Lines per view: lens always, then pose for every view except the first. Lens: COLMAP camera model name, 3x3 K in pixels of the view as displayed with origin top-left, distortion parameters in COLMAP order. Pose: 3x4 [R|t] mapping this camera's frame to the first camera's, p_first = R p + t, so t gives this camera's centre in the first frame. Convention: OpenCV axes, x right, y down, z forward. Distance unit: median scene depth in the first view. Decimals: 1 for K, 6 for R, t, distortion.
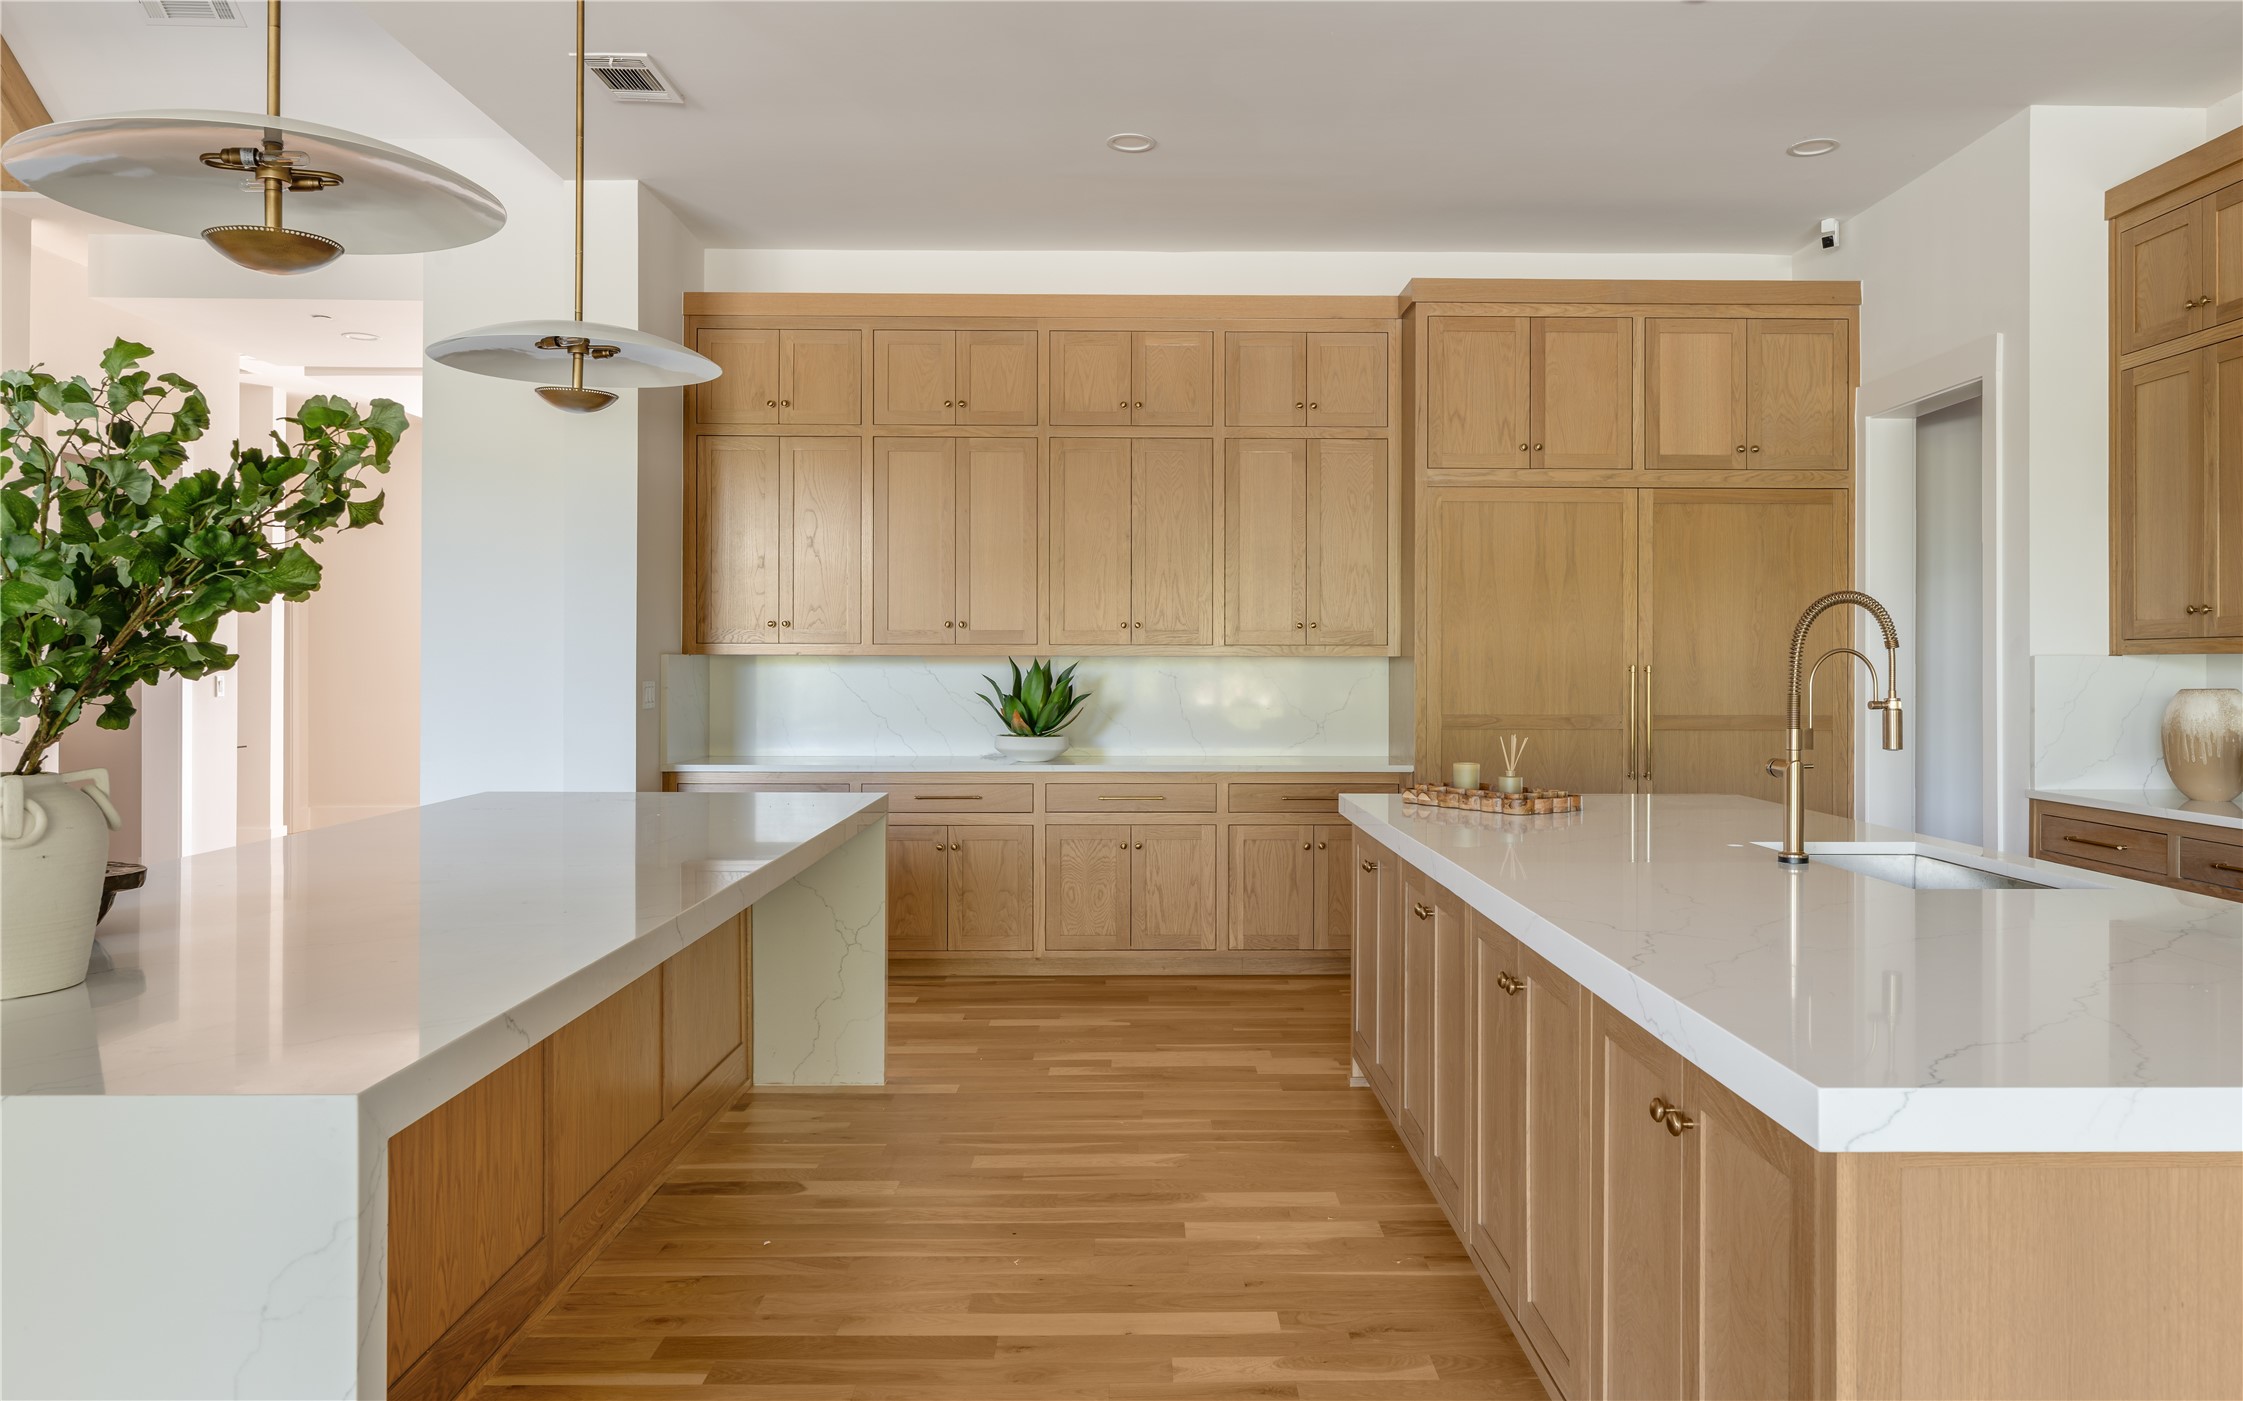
lens RADIAL K [[1522.1, 0, 1147.4], [0, 1522.1, 662.6], [0, 0, 1]] dist [-0.004350, -0.000097]
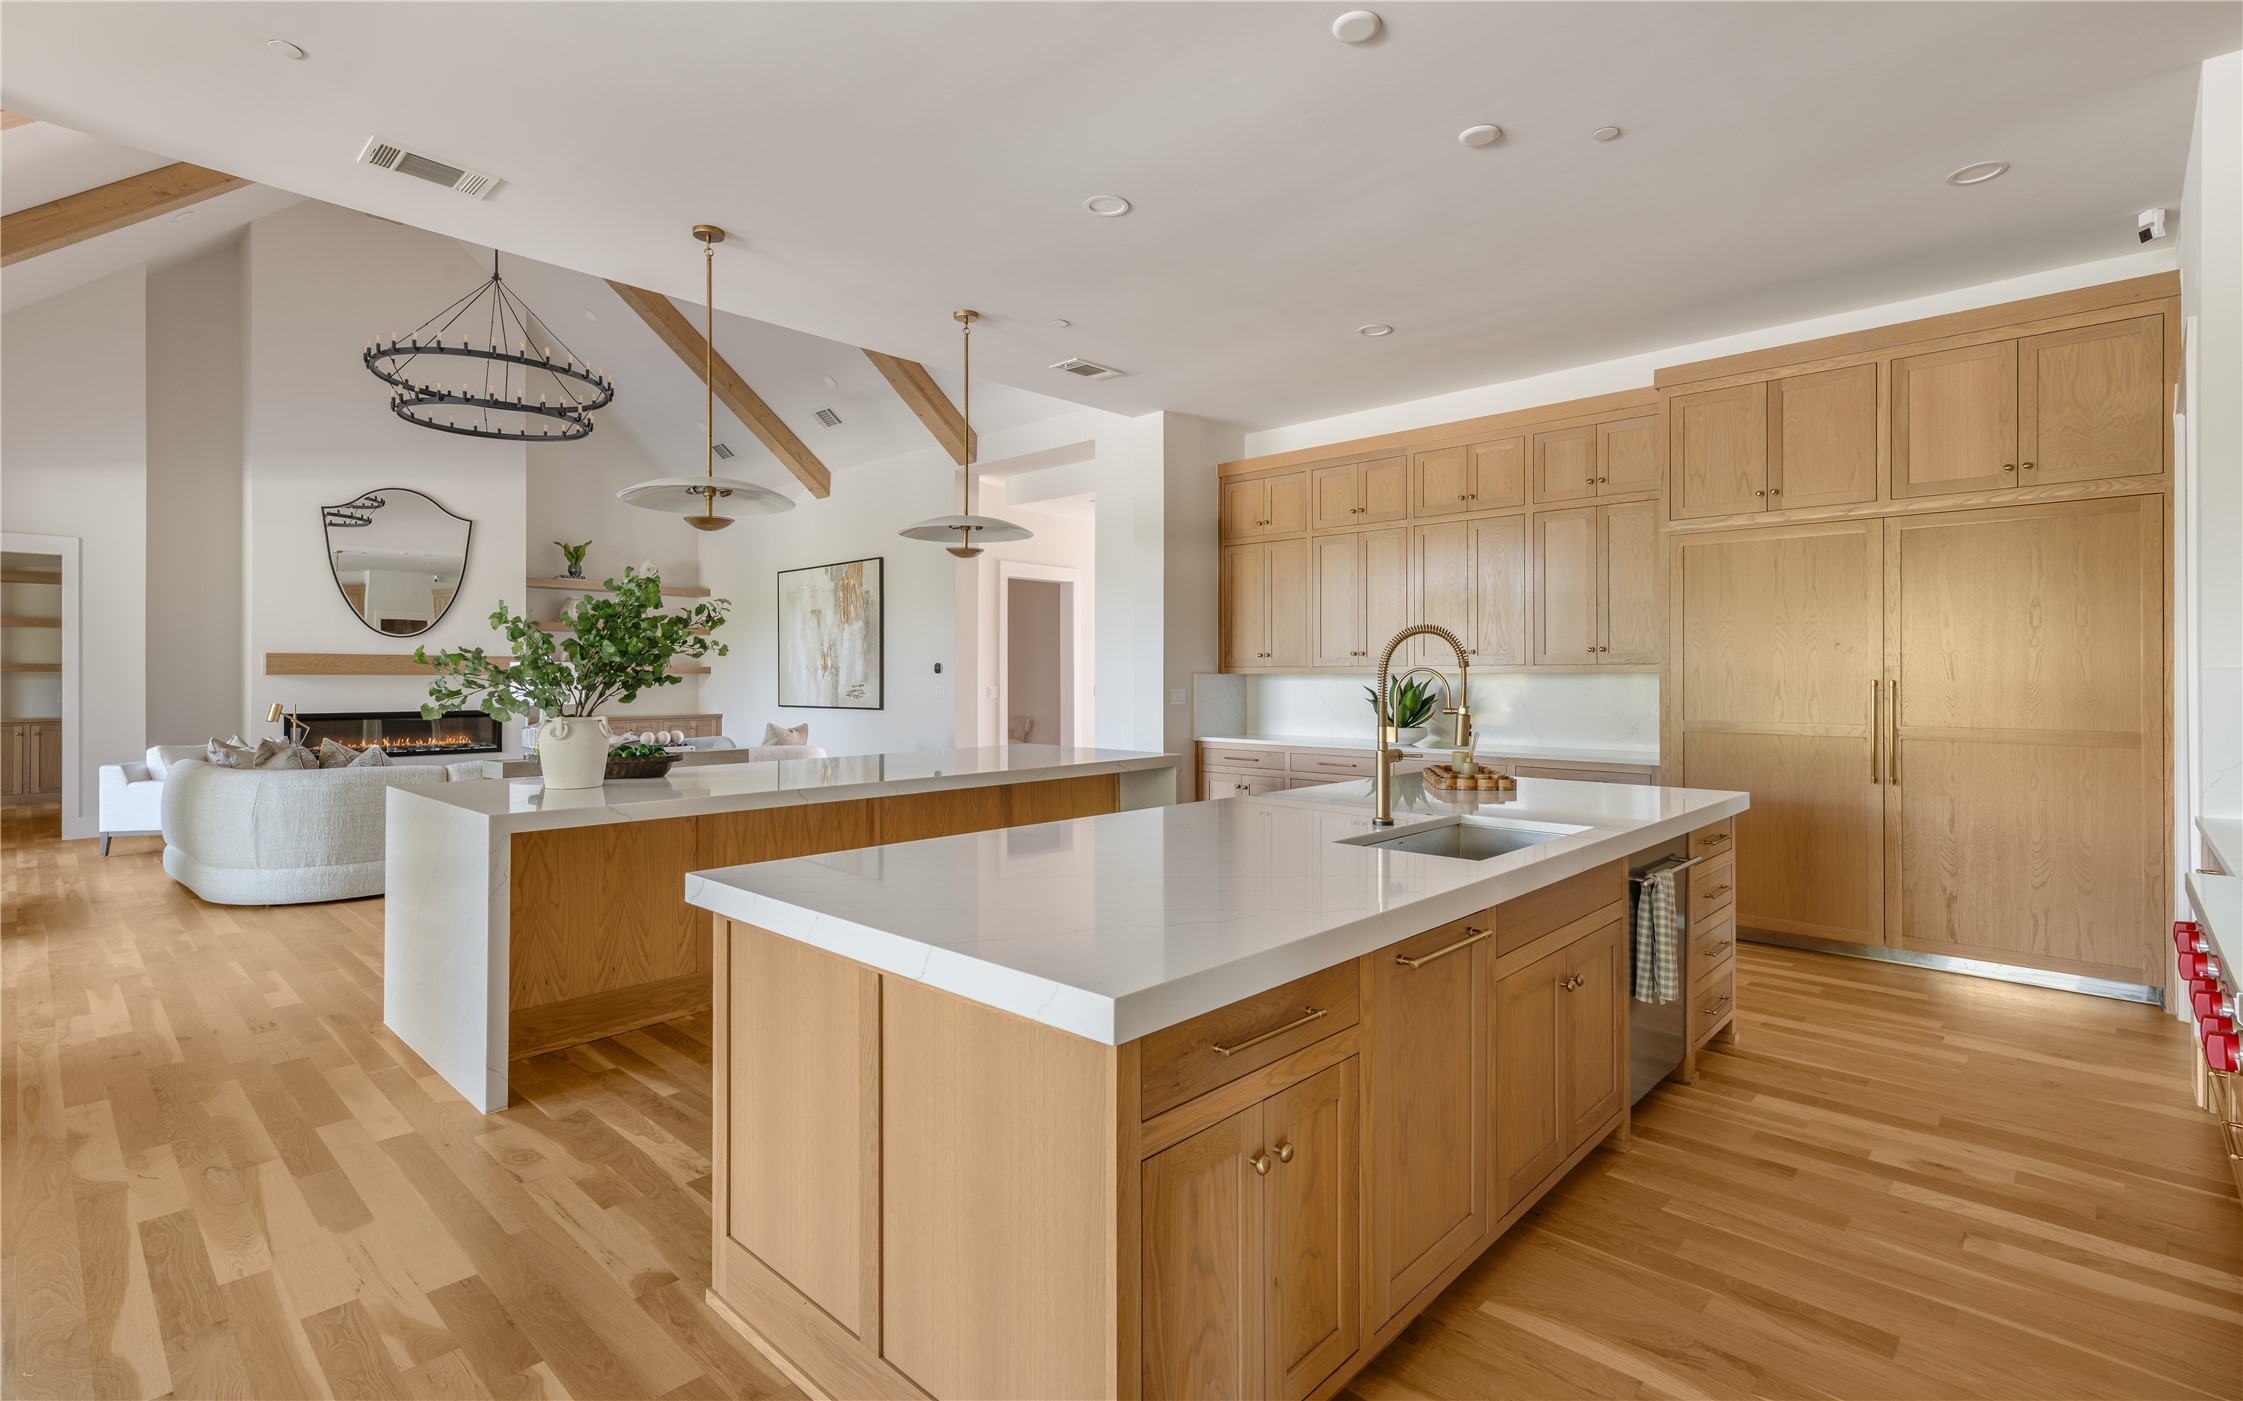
lens RADIAL K [[1029.5, 0, 1111.6], [0, 1029.5, 683.7], [0, 0, 1]] dist [0.000389, 0.000283]
pose [[0.707385, 0.003378, -0.706821, 0.445769], [0.000629, 0.999985, 0.005408, -0.000004], [0.706828, -0.004270, 0.707372, 0.084661]]
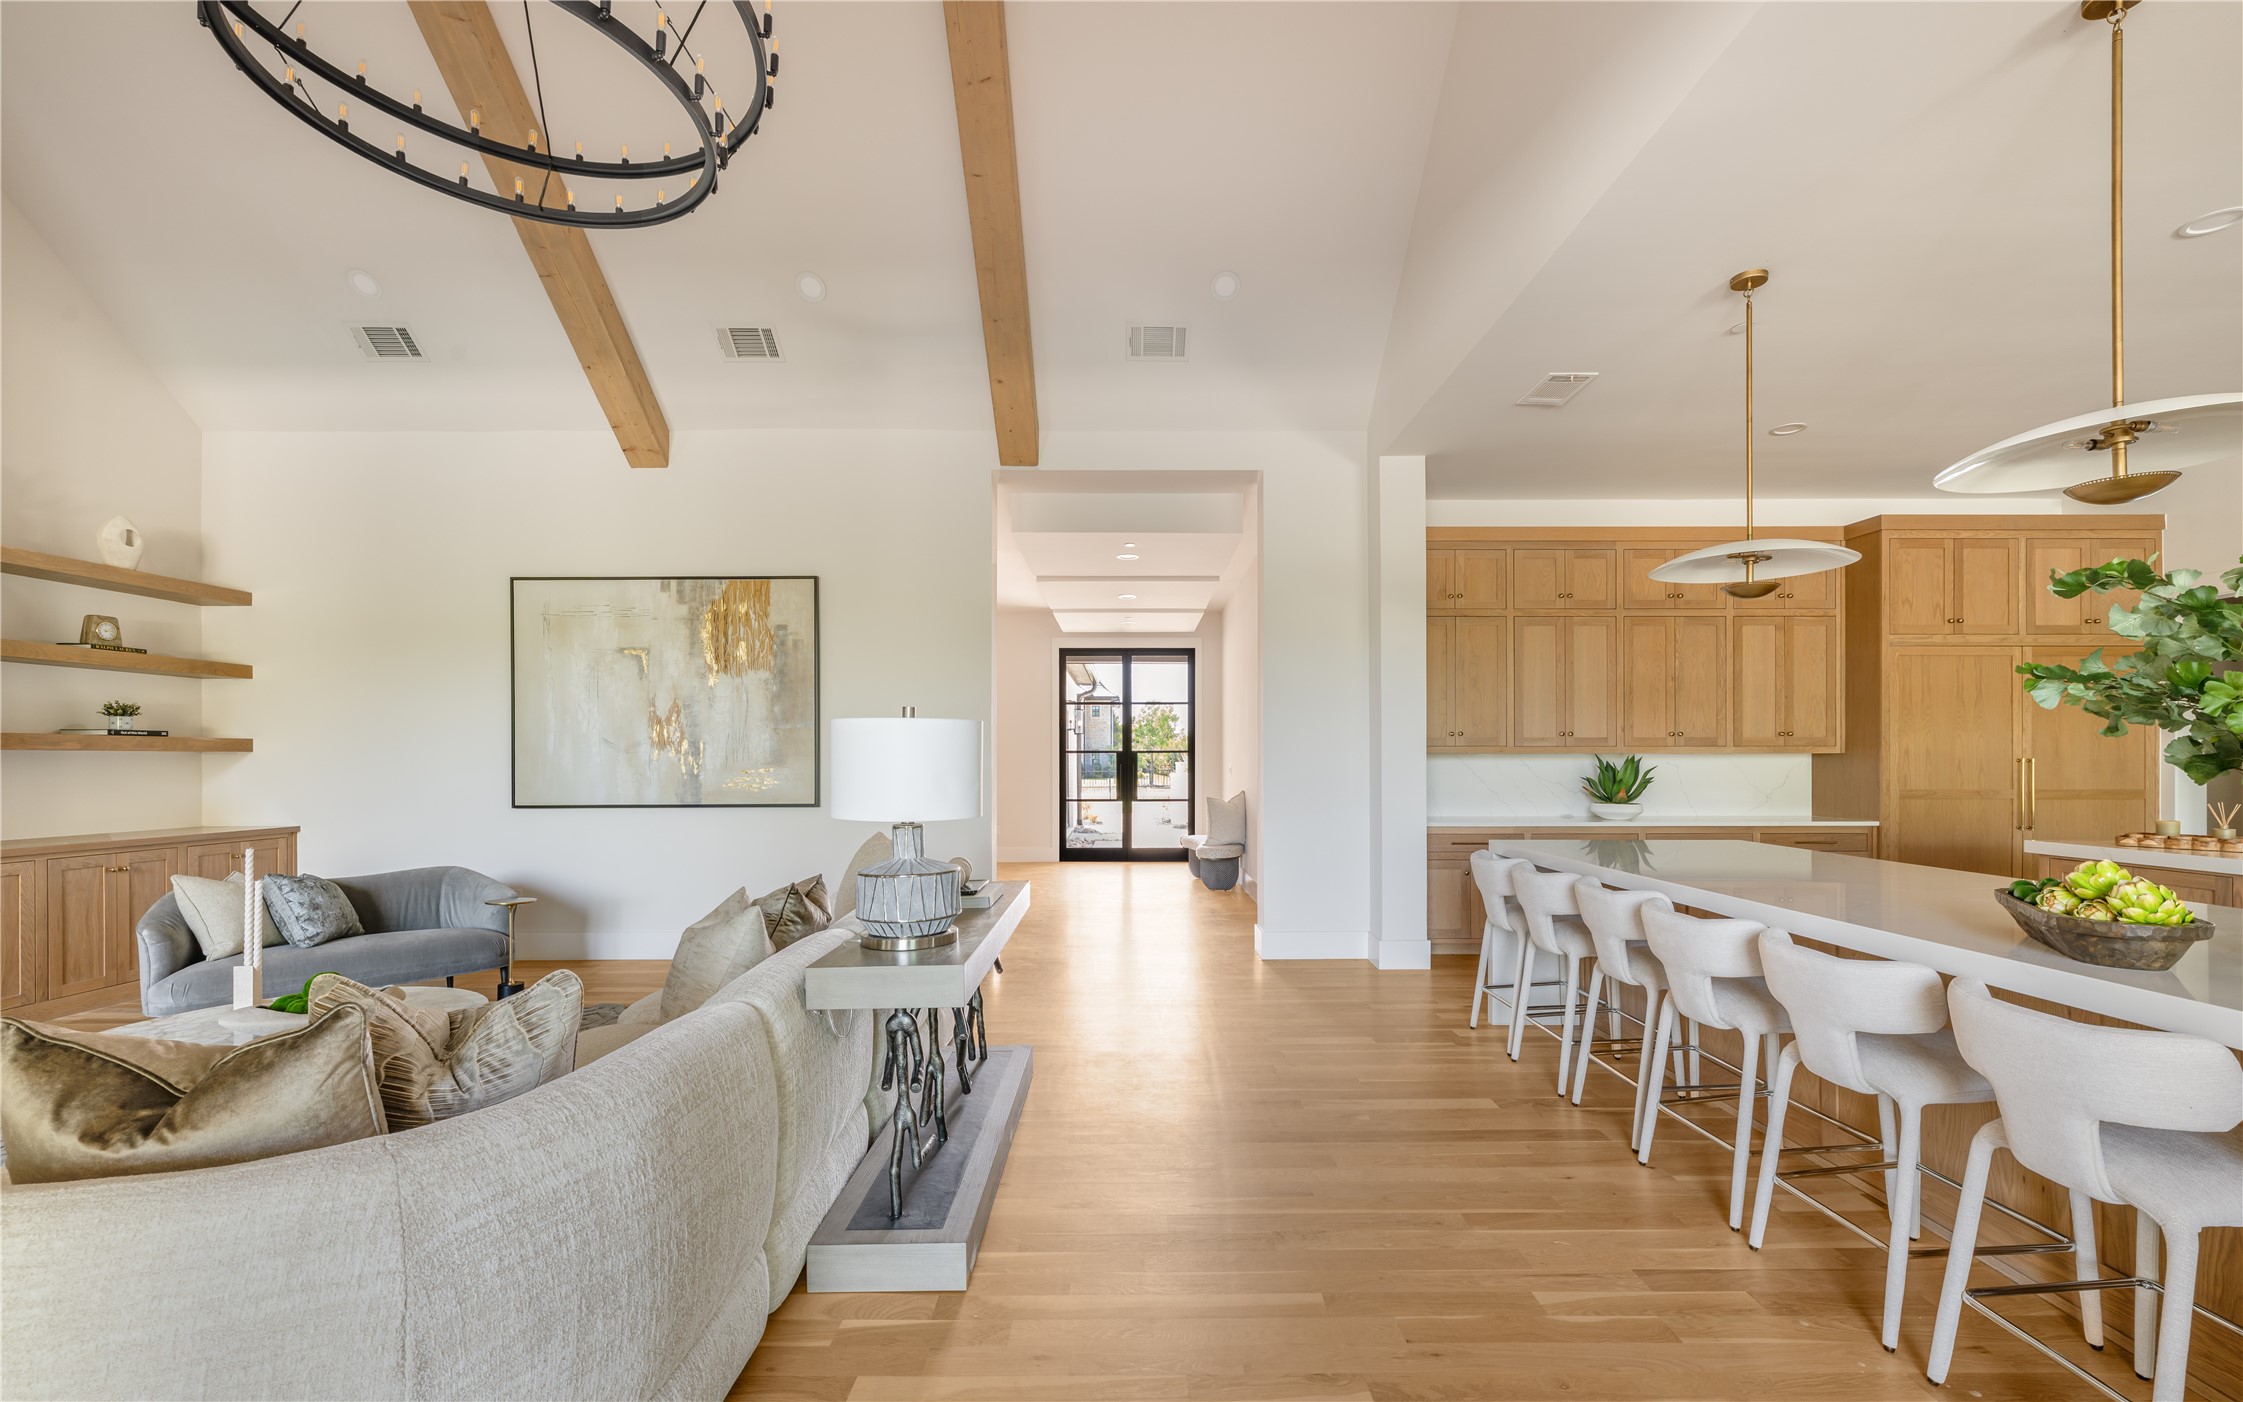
lens RADIAL K [[959.3, 0, 1127.8], [0, 959.3, 762.2], [0, 0, 1]] dist [0.000591, -0.000362]
pose [[0.999779, -0.001968, -0.020924, -0.577390], [0.002027, 0.999994, 0.002773, 0.001512], [0.020918, -0.002815, 0.999777, -0.019203]]
